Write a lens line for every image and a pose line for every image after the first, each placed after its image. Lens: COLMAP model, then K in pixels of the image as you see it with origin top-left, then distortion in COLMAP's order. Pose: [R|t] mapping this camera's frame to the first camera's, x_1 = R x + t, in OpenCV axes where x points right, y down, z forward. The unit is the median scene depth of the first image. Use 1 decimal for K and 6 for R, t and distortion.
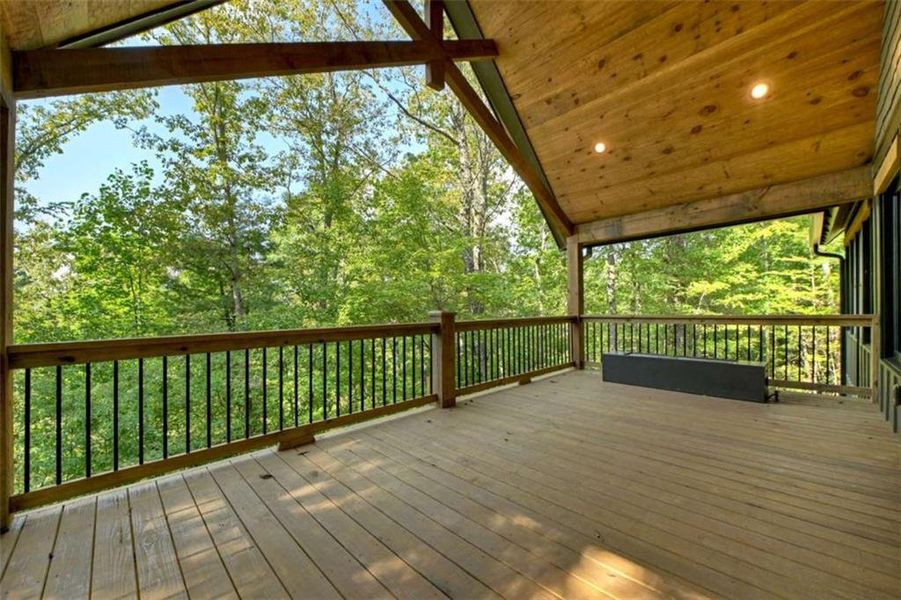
lens RADIAL K [[355.3, 0, 459.7], [0, 355.3, 307.5], [0, 0, 1]] dist [0.000246, 0.000013]
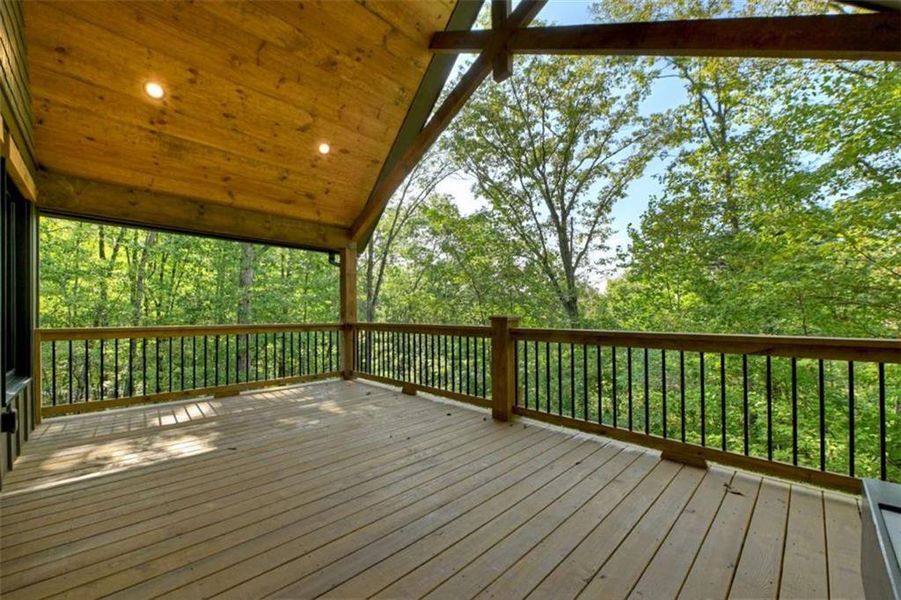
lens RADIAL K [[355.3, 0, 459.7], [0, 355.3, 307.5], [0, 0, 1]] dist [0.000246, 0.000013]
pose [[0.004740, -0.000697, -0.999989, 0.646375], [0.007081, 0.999975, -0.000663, -0.009380], [0.999964, -0.007078, 0.004745, 0.638868]]
